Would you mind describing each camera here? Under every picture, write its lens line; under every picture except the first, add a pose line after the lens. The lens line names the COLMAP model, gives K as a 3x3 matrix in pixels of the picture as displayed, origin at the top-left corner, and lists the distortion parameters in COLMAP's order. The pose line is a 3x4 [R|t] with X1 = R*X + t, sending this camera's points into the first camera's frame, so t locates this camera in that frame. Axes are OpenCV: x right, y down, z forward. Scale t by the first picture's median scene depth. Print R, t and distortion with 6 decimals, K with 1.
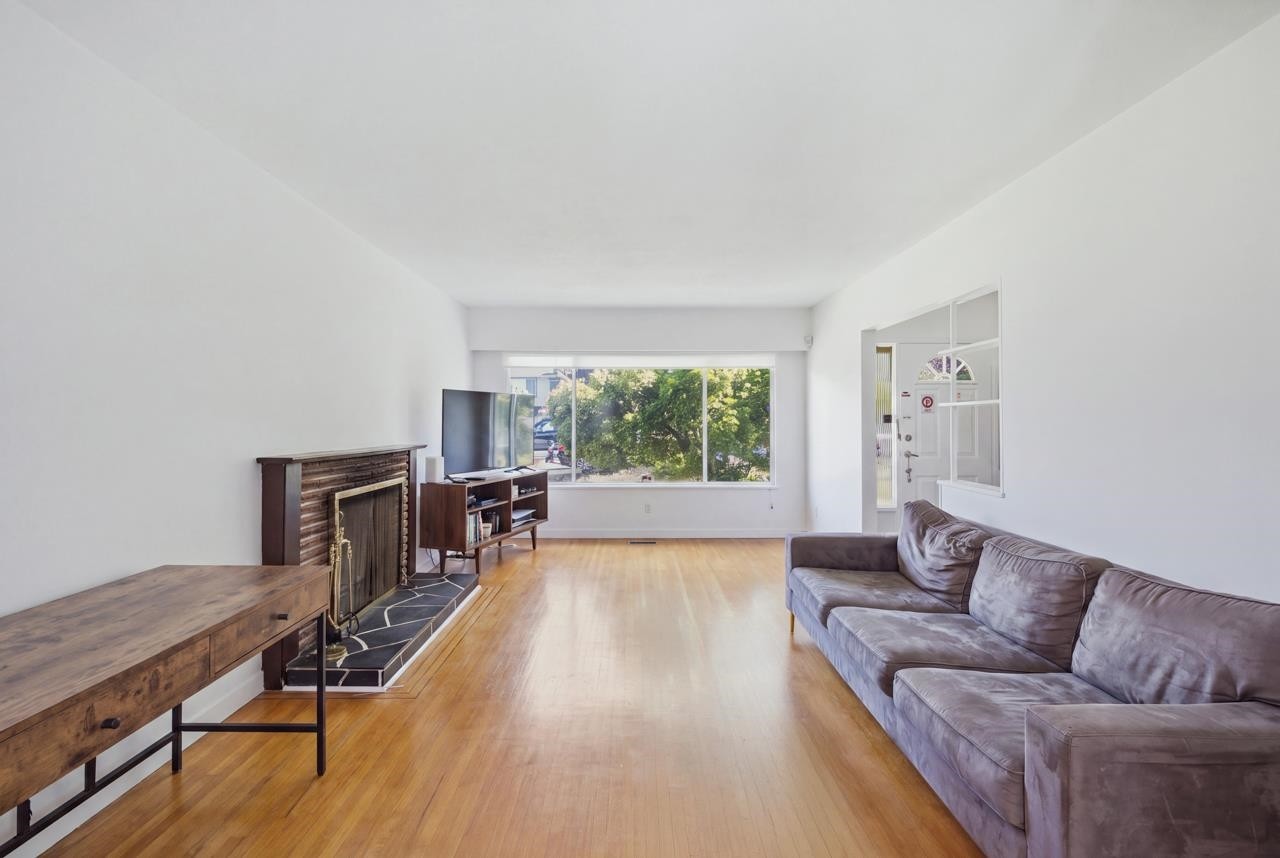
lens RADIAL K [[542.2, 0, 634.5], [0, 542.2, 421.9], [0, 0, 1]] dist [0.013622, -0.000208]
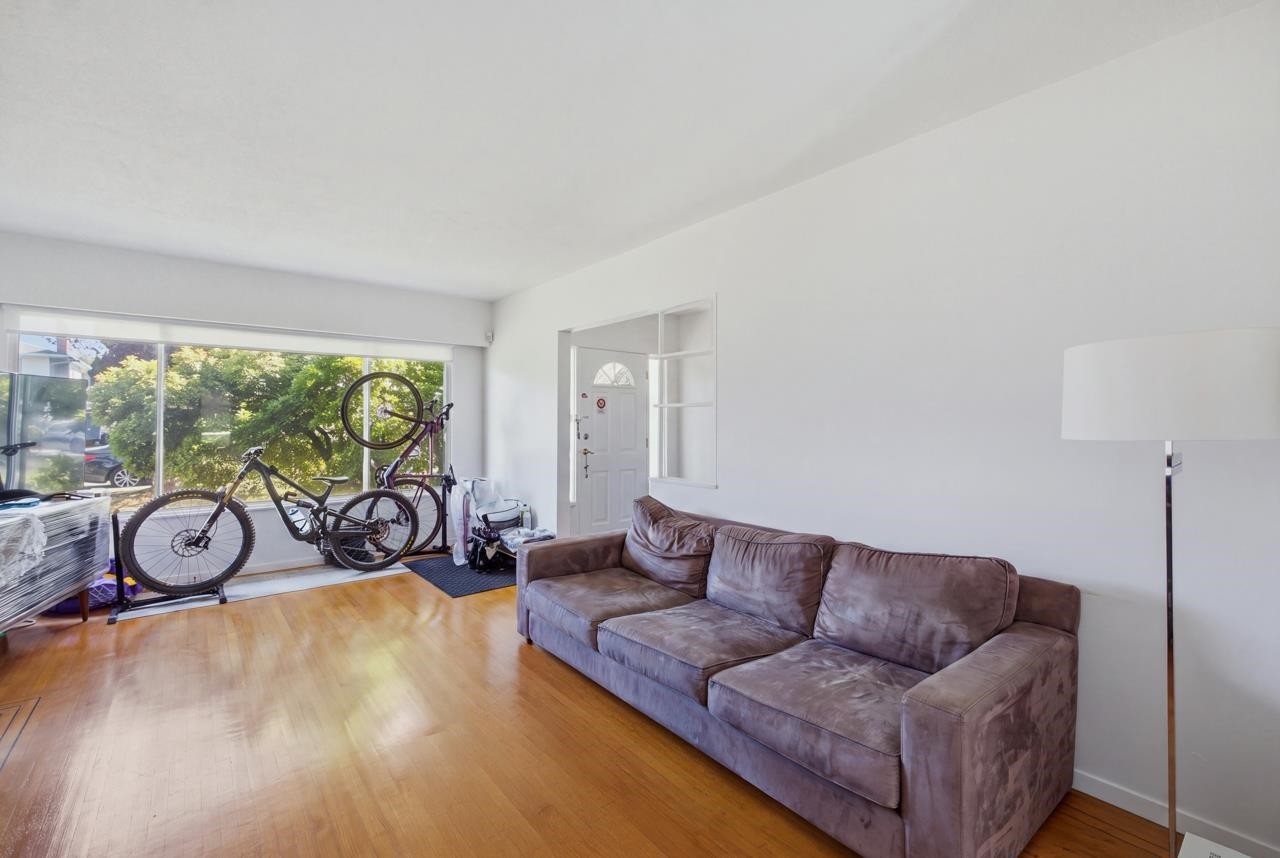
lens RADIAL K [[542.2, 0, 640.4], [0, 542.2, 434.3], [0, 0, 1]] dist [0.013622, -0.000208]
pose [[0.788302, -0.015227, 0.615100, -0.066325], [-0.000768, 0.999669, 0.025731, -0.002748], [-0.615288, -0.020756, 0.788029, 0.096727]]
